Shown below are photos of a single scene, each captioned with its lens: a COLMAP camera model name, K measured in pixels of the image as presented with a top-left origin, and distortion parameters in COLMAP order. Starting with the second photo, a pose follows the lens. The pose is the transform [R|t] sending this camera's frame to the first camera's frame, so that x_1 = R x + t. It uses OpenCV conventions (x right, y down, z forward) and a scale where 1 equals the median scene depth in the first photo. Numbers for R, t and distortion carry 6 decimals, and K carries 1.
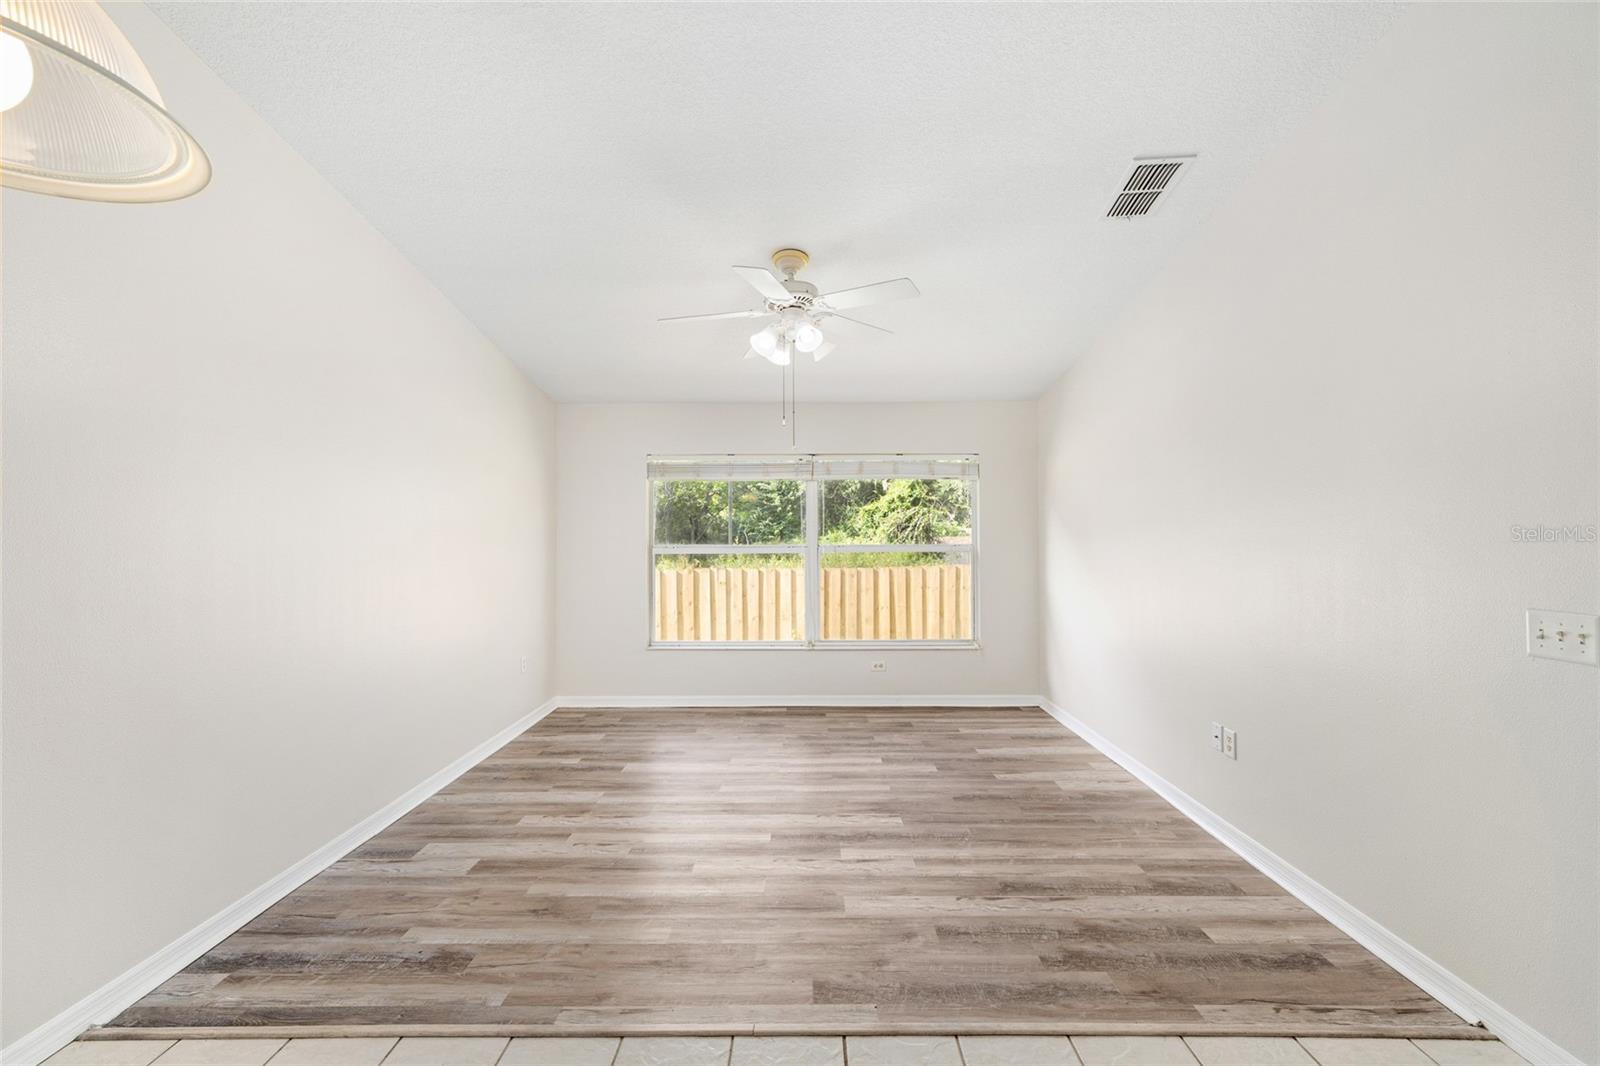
lens RADIAL K [[694.5, 0, 801.5], [0, 694.5, 529.8], [0, 0, 1]] dist [0.001760, 0.000162]
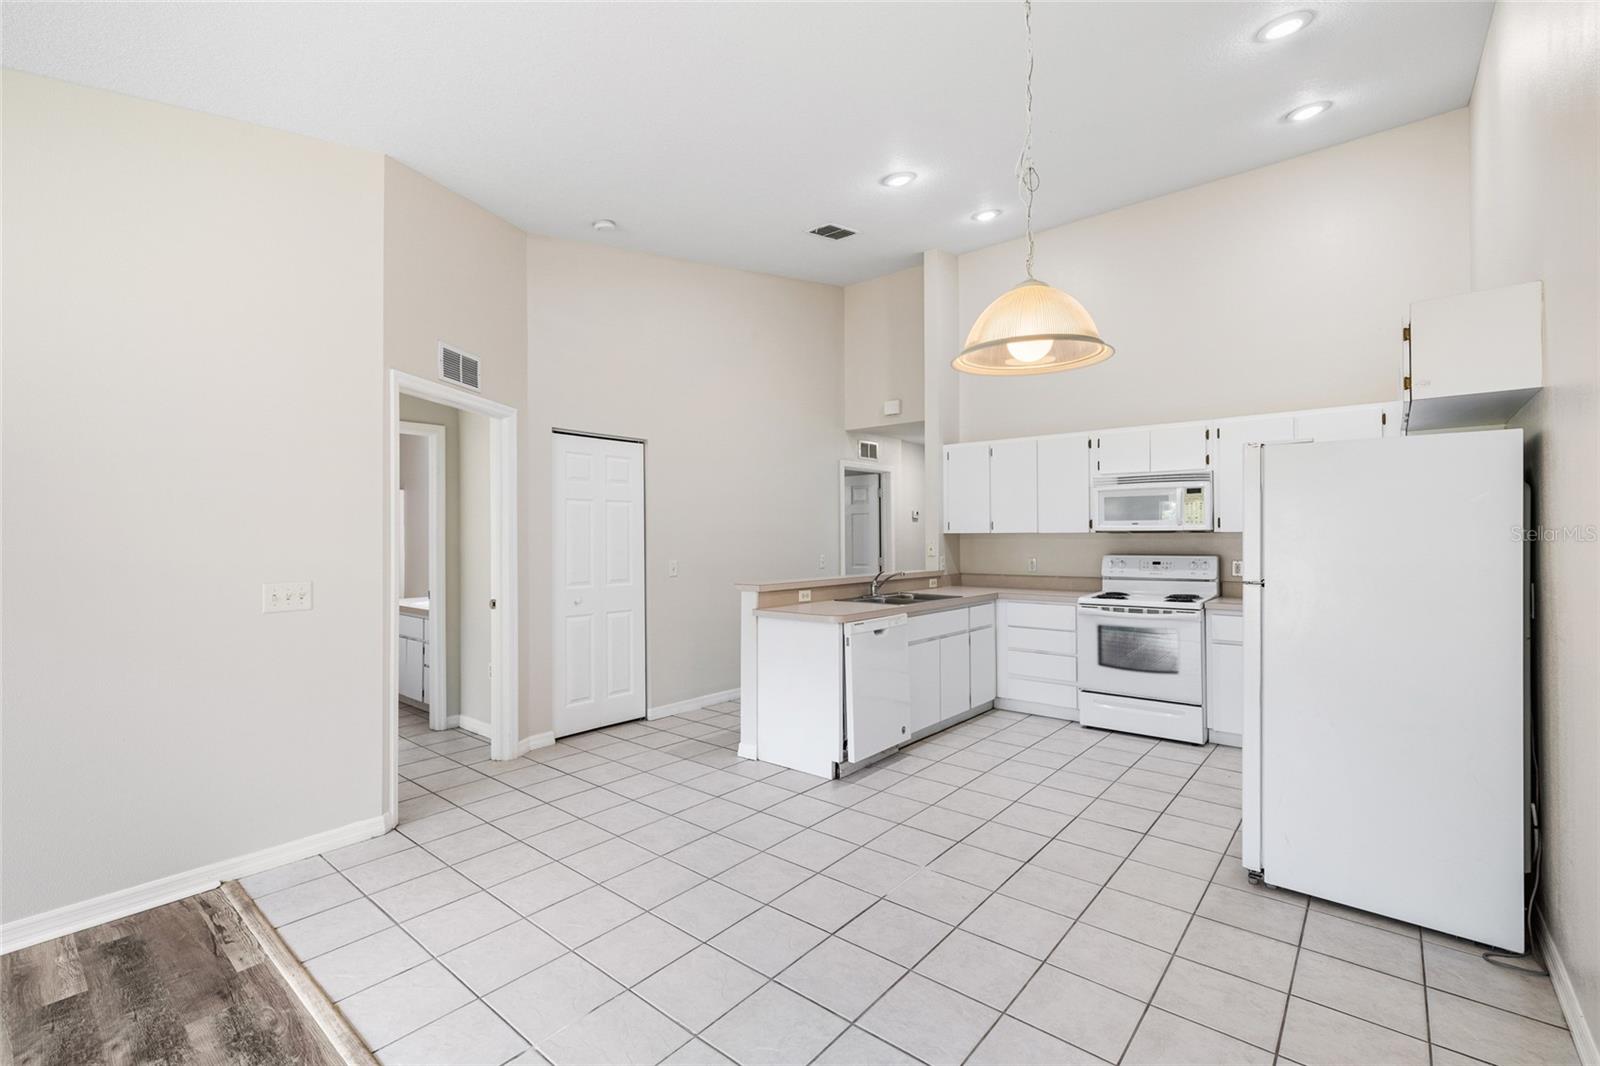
lens RADIAL K [[694.5, 0, 801.5], [0, 694.5, 529.8], [0, 0, 1]] dist [0.001760, 0.000162]
pose [[-0.772305, 0.012753, 0.635124, -0.464738], [0.003859, 0.999874, -0.015386, 0.009086], [-0.635240, -0.009432, -0.772257, 0.738007]]
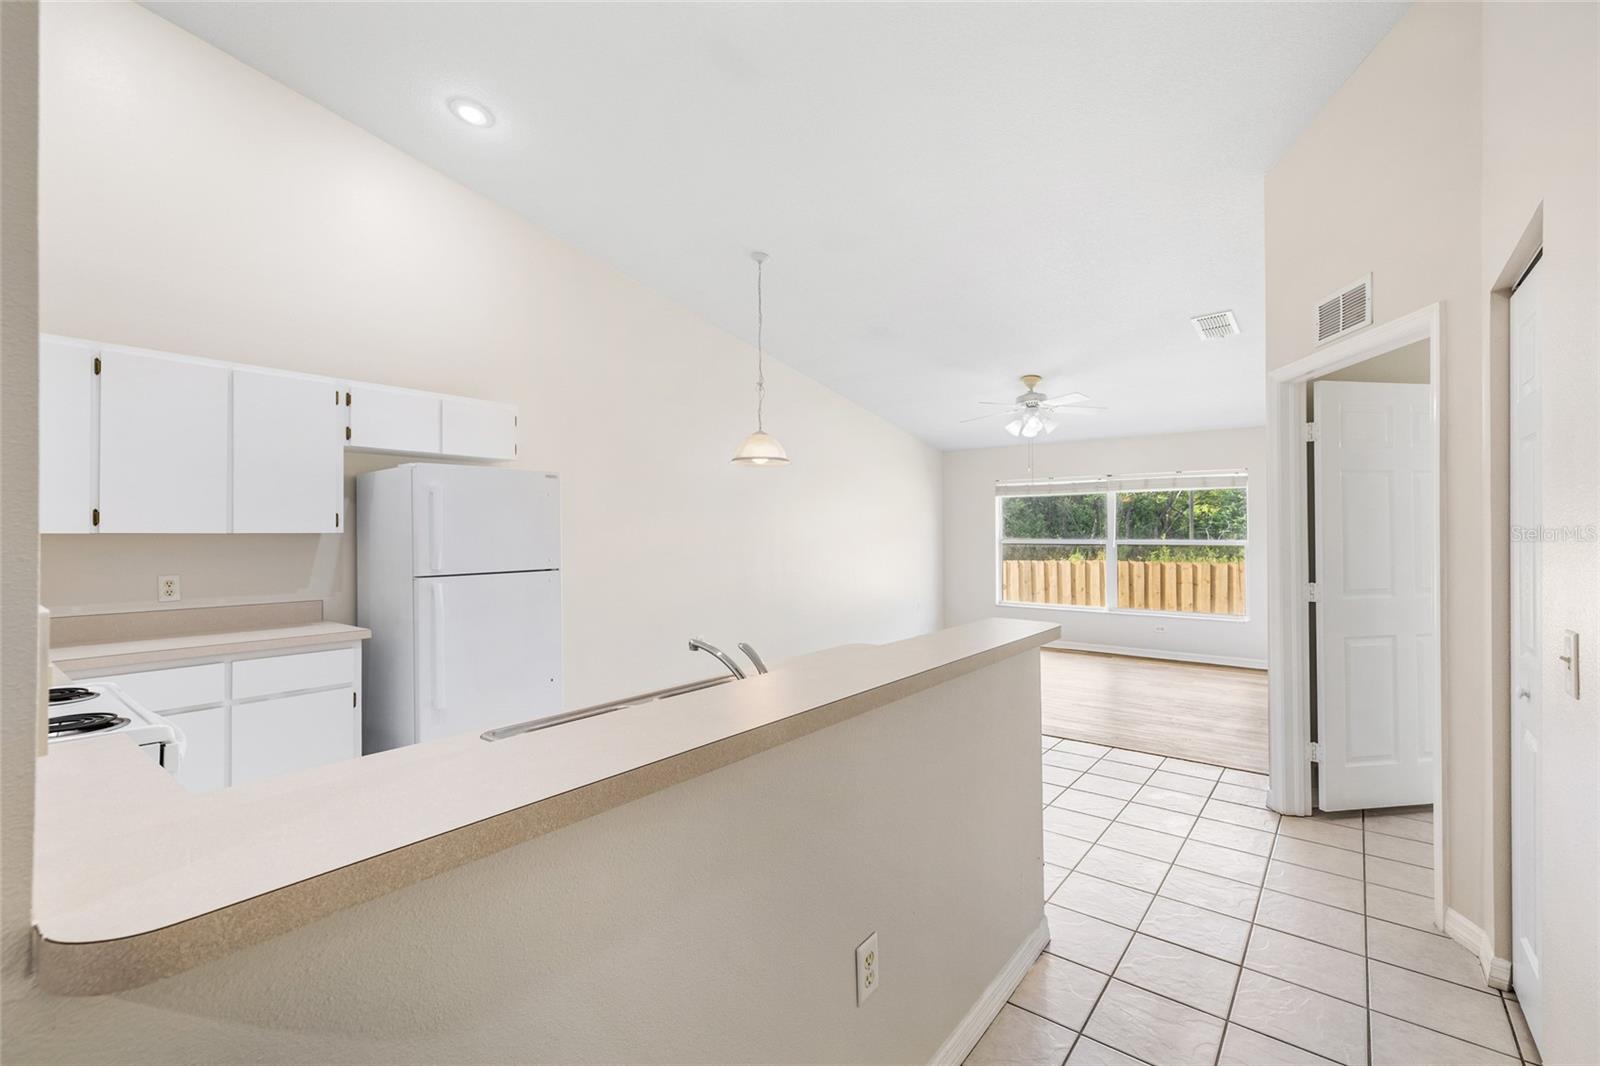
lens RADIAL K [[694.5, 0, 801.5], [0, 694.5, 529.8], [0, 0, 1]] dist [0.001760, 0.000162]
pose [[0.788655, -0.001030, -0.614835, 0.619594], [0.003742, 0.999988, 0.003125, -0.008043], [0.614824, -0.004765, 0.788650, -0.789783]]
